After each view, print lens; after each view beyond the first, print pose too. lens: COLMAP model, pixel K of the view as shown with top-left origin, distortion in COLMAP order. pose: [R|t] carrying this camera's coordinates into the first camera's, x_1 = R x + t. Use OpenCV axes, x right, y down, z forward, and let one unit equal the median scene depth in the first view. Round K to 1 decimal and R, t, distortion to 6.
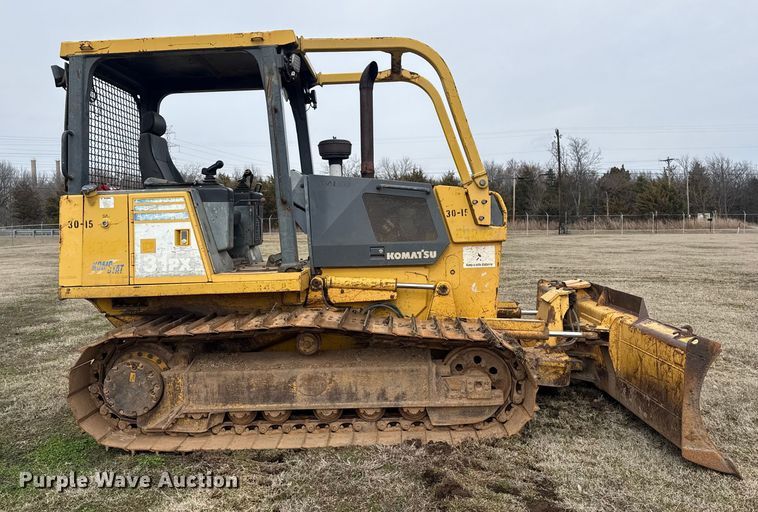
lens RADIAL K [[600.4, 0, 377.3], [0, 600.4, 265.8], [0, 0, 1]] dist [0.059421, -0.005505]
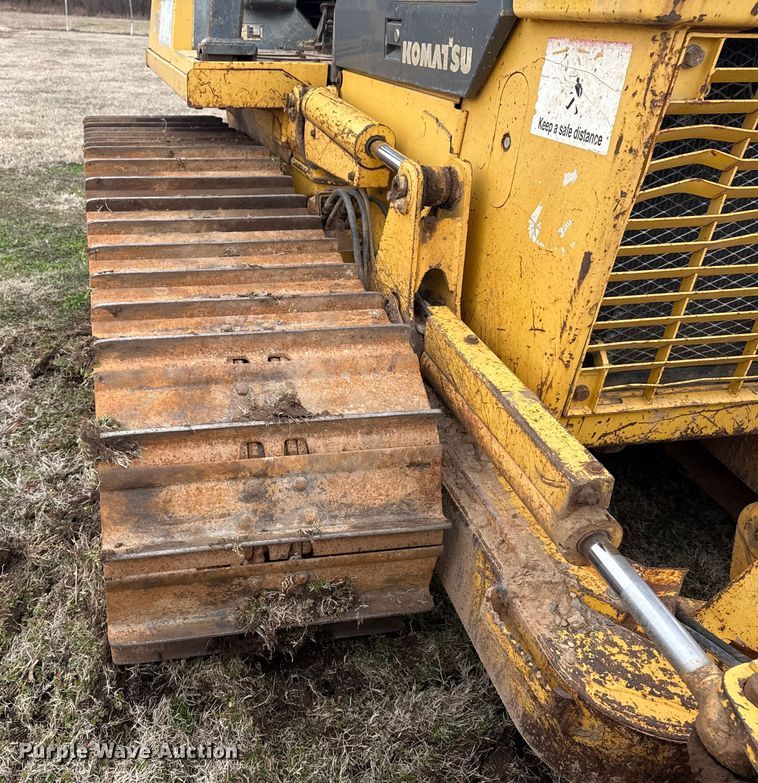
lens RADIAL K [[698.6, 0, 266.8], [0, 698.6, 370.5], [0, 0, 1]] dist [0.005982, -0.001678]
pose [[0.206220, 0.486189, -0.849173, 0.451308], [-0.090796, 0.873589, 0.478119, -0.042502], [0.974284, -0.021496, 0.224295, 0.891796]]
